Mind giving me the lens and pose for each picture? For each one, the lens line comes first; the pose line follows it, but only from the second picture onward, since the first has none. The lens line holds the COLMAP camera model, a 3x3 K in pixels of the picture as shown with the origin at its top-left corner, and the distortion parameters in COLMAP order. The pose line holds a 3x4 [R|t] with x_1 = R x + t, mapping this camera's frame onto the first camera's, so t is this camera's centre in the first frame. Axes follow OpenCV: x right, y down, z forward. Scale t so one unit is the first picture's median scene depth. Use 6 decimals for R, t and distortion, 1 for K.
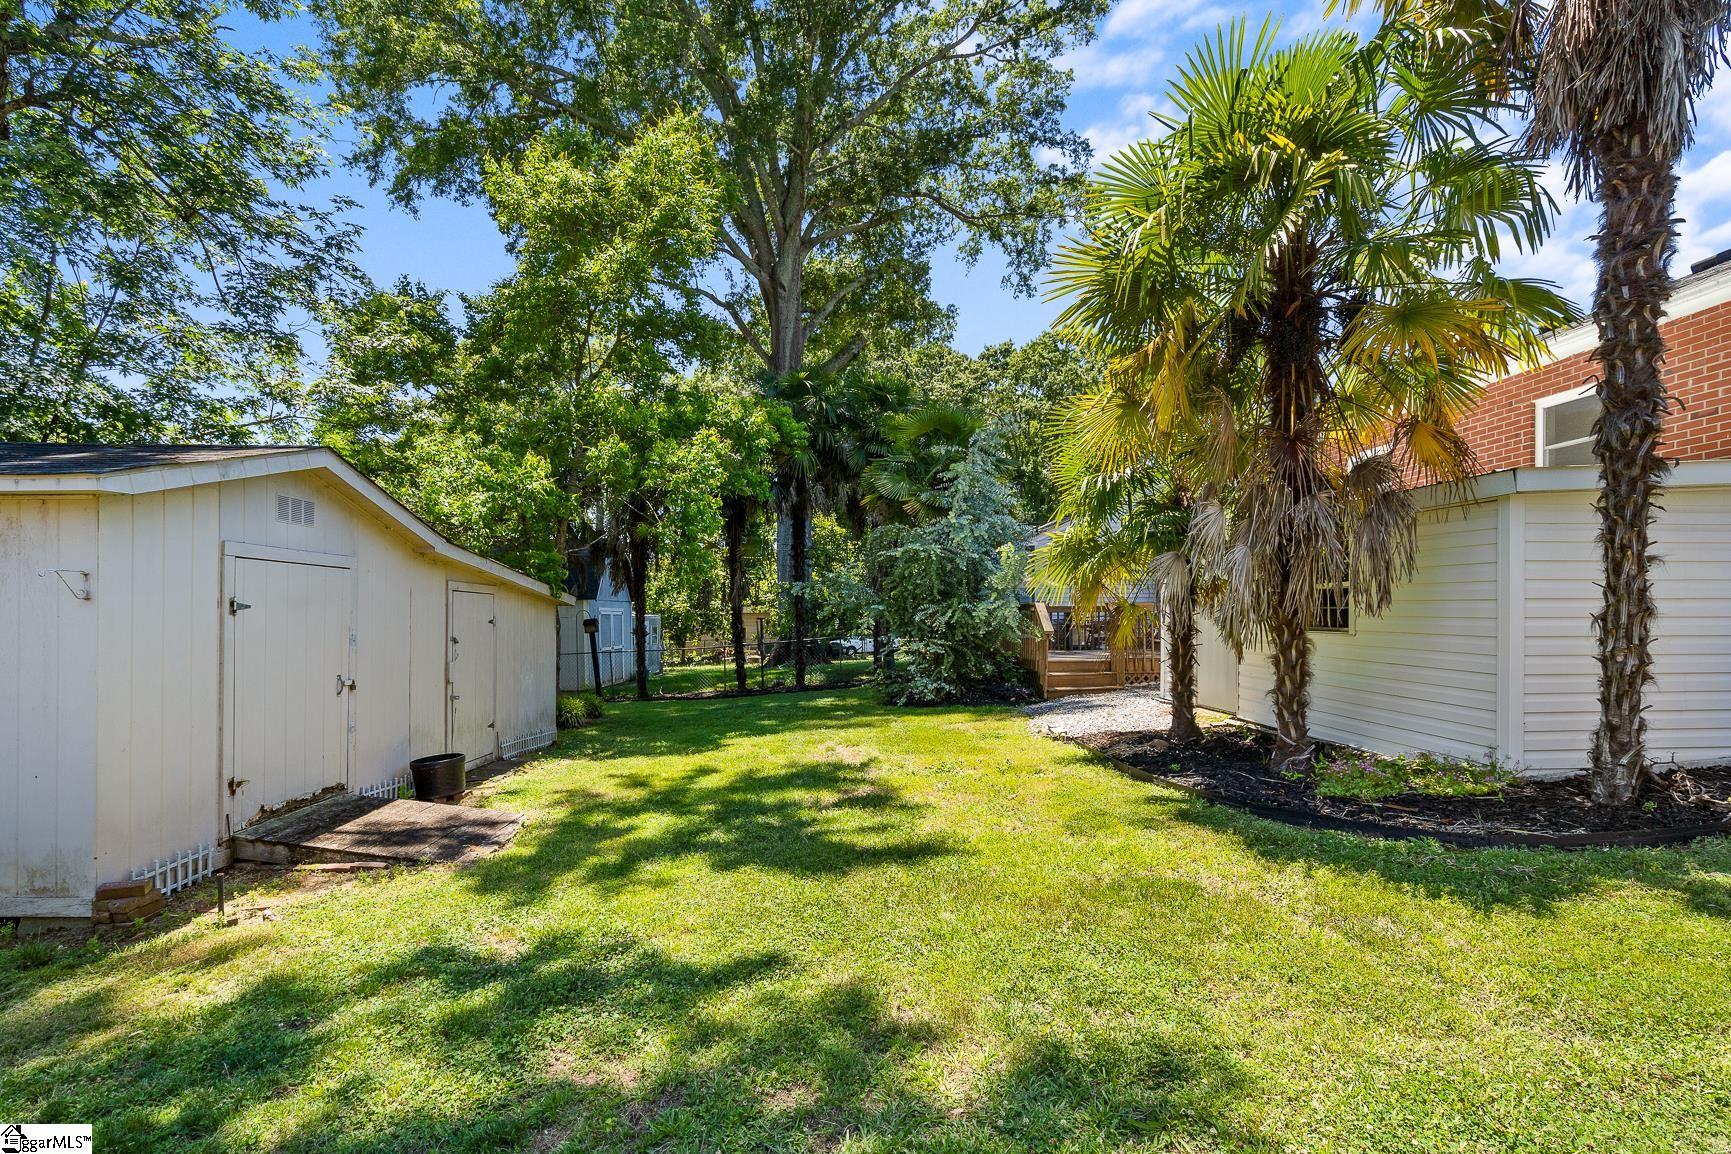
lens RADIAL K [[805.2, 0, 827.5], [0, 805.2, 602.0], [0, 0, 1]] dist [0.003665, 0.000097]
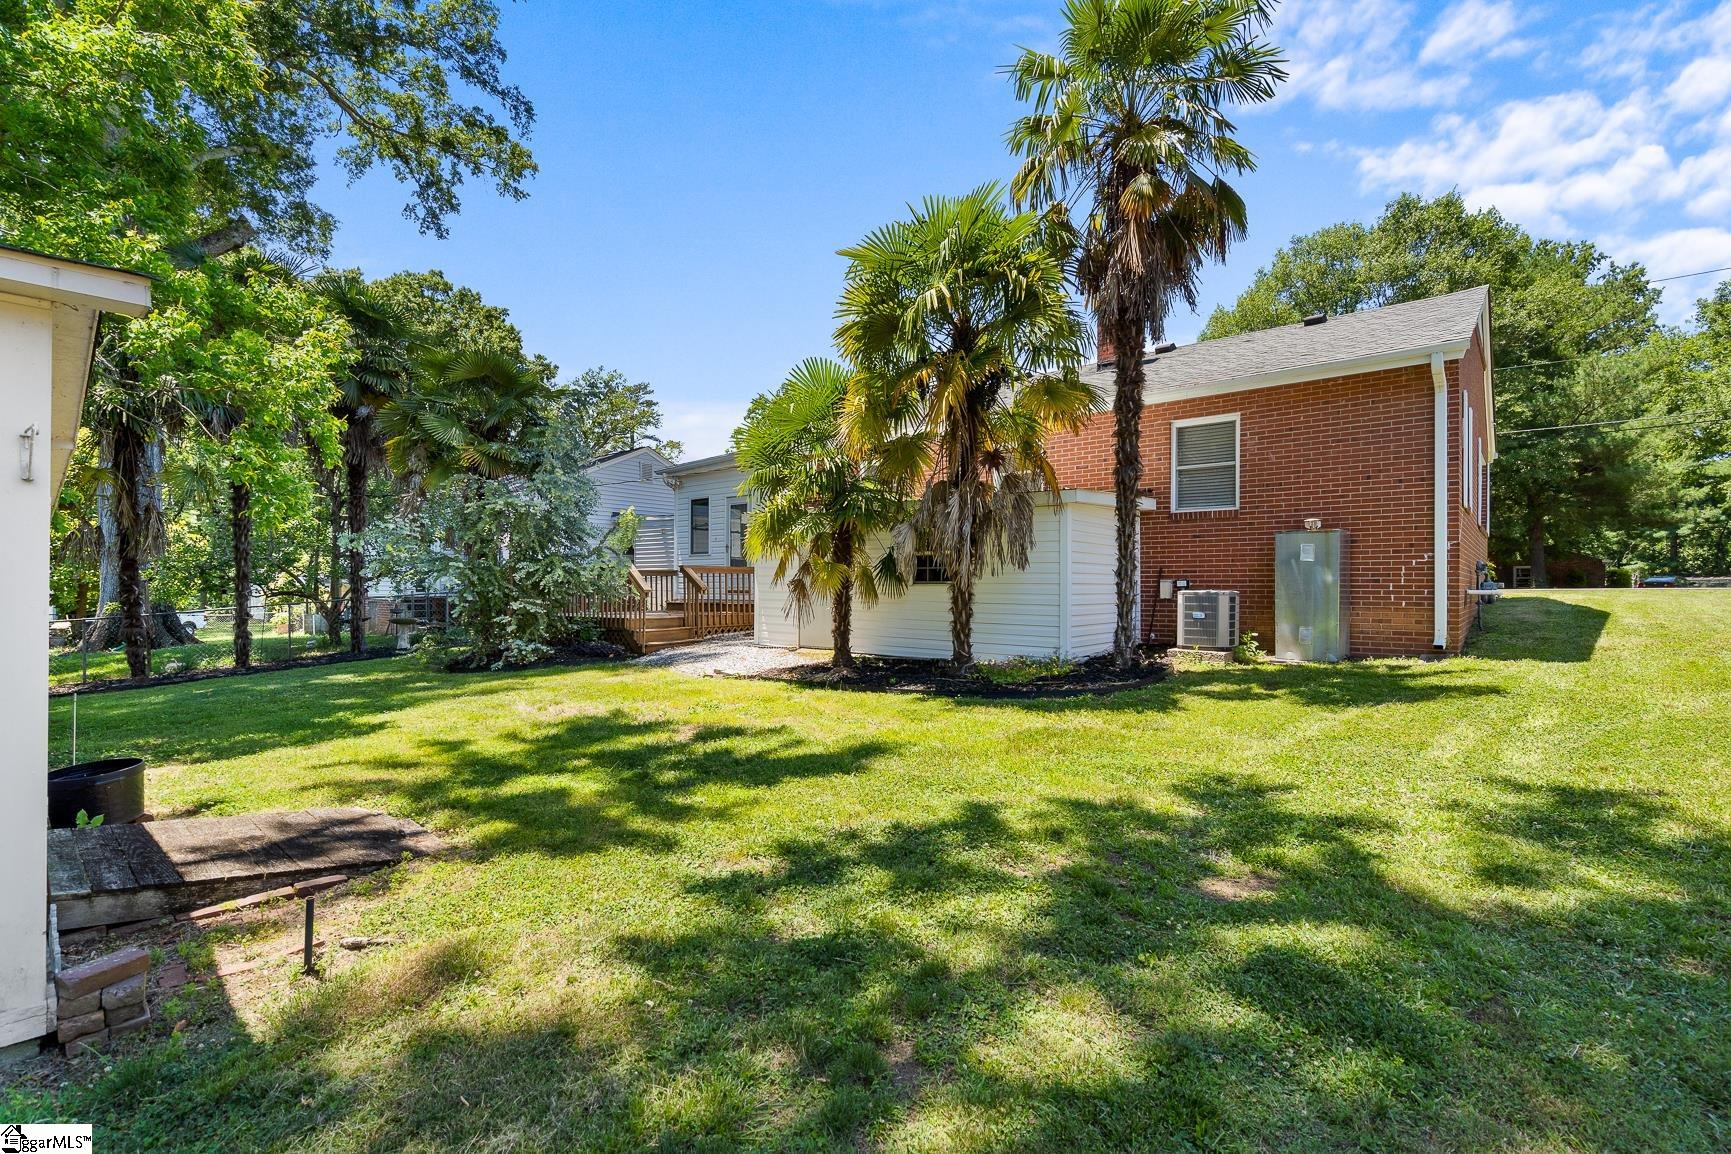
lens RADIAL K [[805.2, 0, 858.7], [0, 805.2, 584.8], [0, 0, 1]] dist [0.003665, 0.000097]
pose [[0.670848, 0.009018, 0.741540, -0.779965], [-0.017227, 0.999846, 0.003426, 0.047077], [-0.741395, -0.015073, 0.670900, 0.155747]]
